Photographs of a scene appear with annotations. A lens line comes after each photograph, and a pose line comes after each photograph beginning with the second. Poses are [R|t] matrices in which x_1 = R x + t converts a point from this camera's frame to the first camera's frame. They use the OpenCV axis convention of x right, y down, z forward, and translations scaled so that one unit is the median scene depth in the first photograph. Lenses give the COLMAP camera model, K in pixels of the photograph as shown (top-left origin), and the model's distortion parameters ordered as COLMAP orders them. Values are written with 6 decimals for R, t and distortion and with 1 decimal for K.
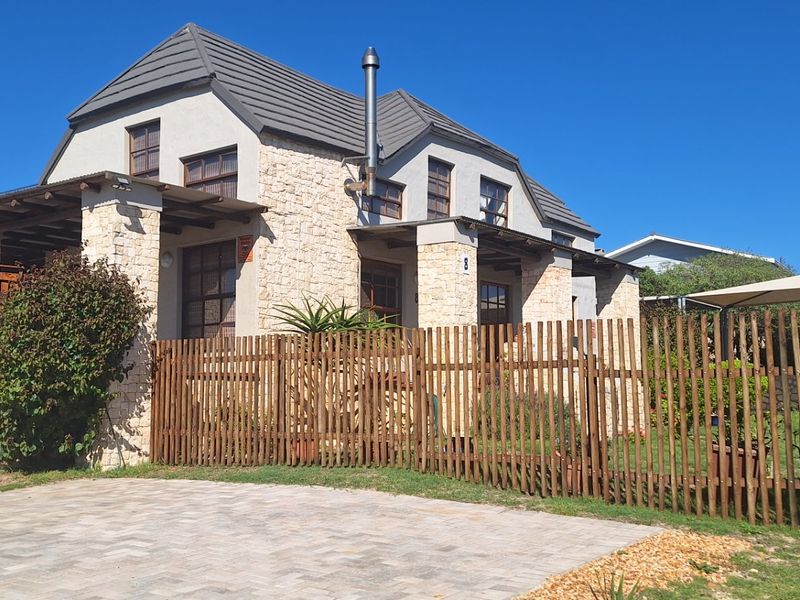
lens RADIAL K [[858.6, 0, 400.0], [0, 858.6, 300.0], [0, 0, 1]] dist [0.115045, -0.000560]
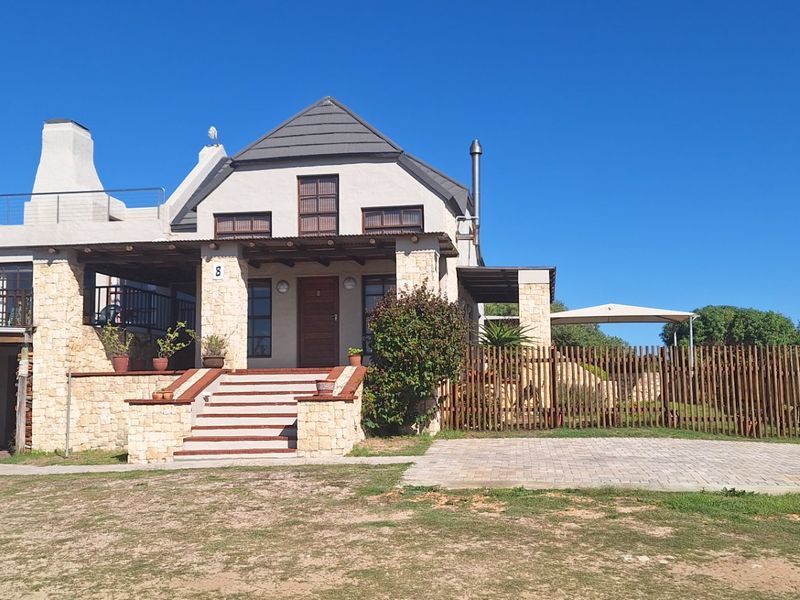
lens RADIAL K [[858.6, 0, 400.0], [0, 858.6, 300.0], [0, 0, 1]] dist [0.115045, -0.000560]
pose [[0.883741, 0.045799, 0.465731, -0.828434], [-0.044534, 0.998914, -0.013725, -0.007248], [-0.465853, -0.008611, 0.884820, -0.196420]]
